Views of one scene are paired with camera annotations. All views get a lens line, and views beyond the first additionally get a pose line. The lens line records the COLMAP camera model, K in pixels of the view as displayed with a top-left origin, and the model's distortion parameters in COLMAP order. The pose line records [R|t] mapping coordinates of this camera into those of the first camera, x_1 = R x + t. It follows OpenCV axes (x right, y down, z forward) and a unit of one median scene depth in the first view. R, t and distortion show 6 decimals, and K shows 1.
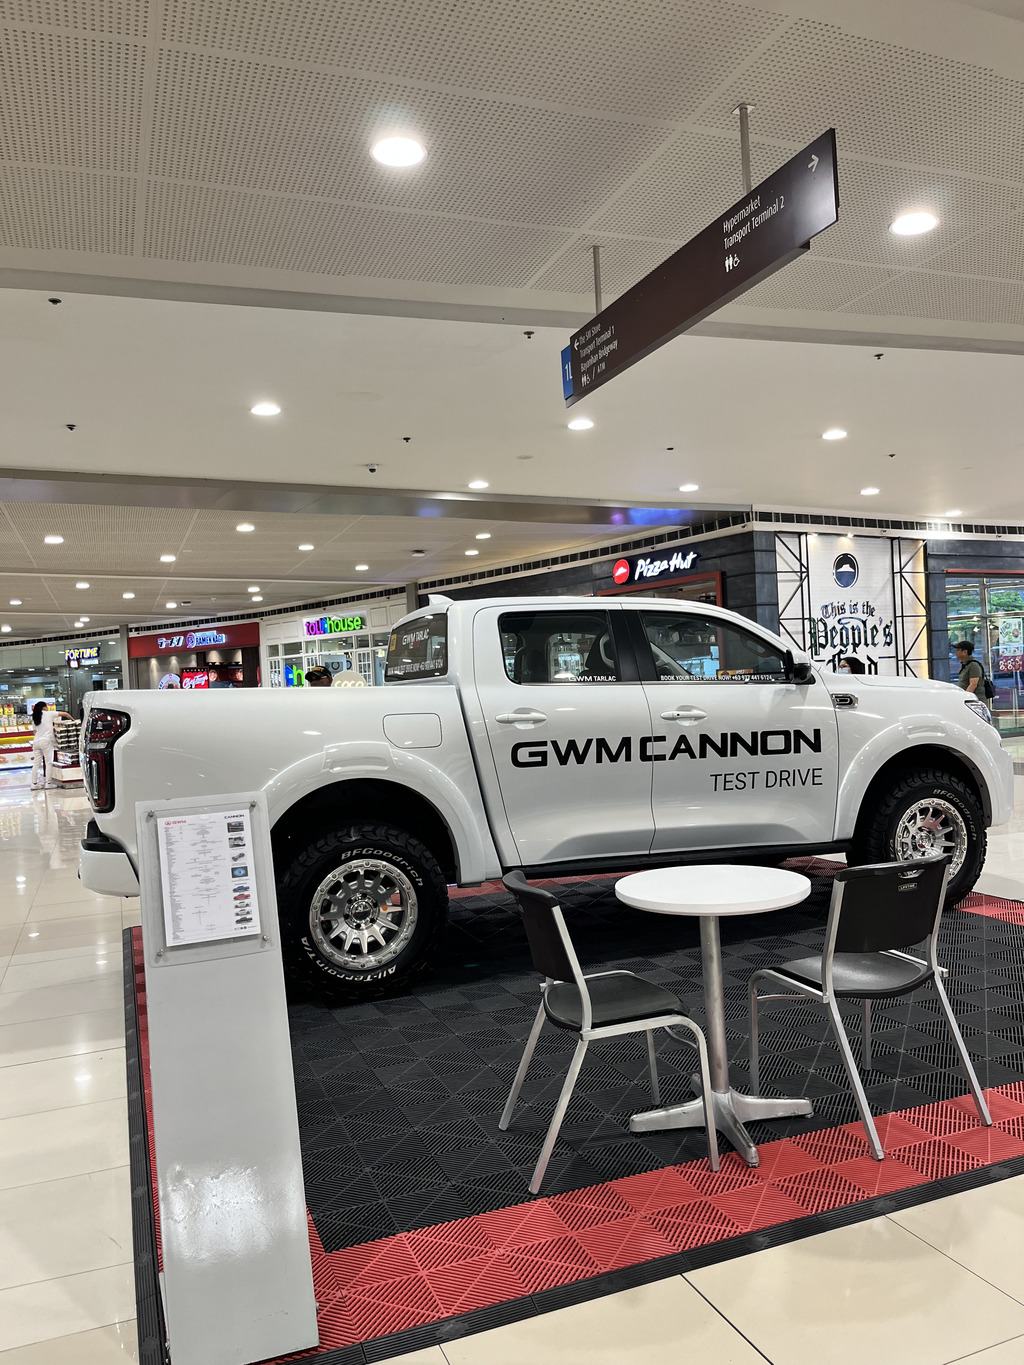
lens RADIAL K [[1061.1, 0, 512.0], [0, 1061.1, 682.5], [0, 0, 1]] dist [0.009621, -0.006985]
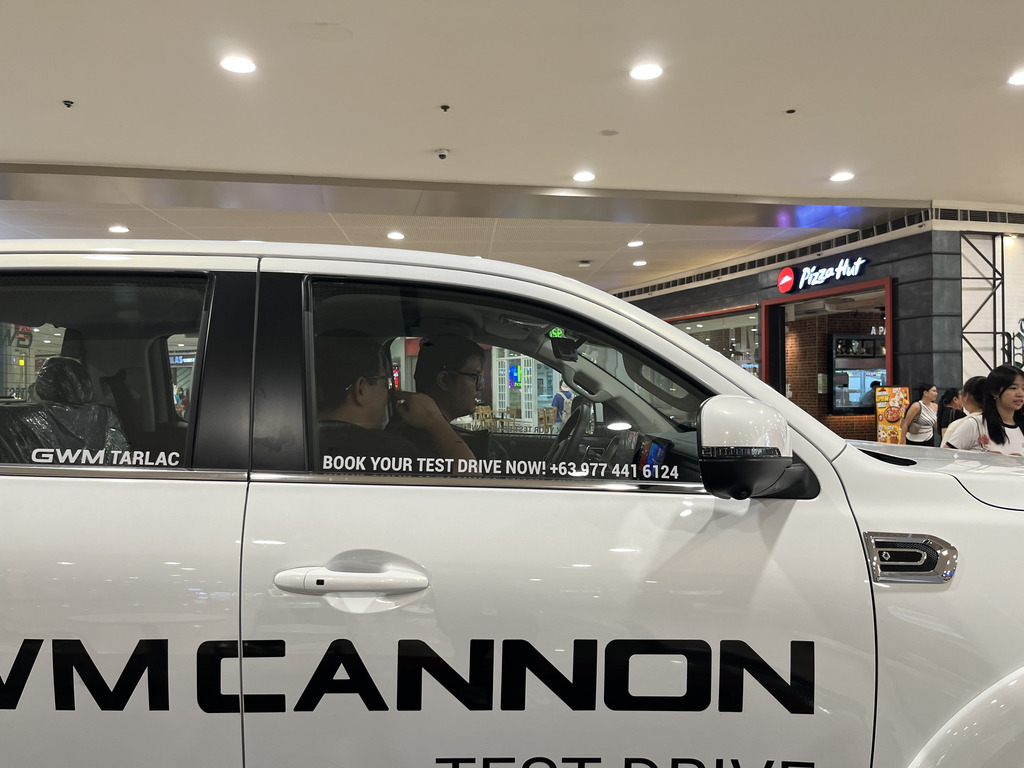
lens RADIAL K [[796.0, 0, 512.0], [0, 796.0, 384.0], [0, 0, 1]] dist [0.009621, -0.006985]
pose [[0.953078, 0.040518, -0.300002, 0.098519], [-0.037914, 0.999176, 0.014501, -0.013160], [0.300342, -0.002446, 0.953829, 0.266763]]
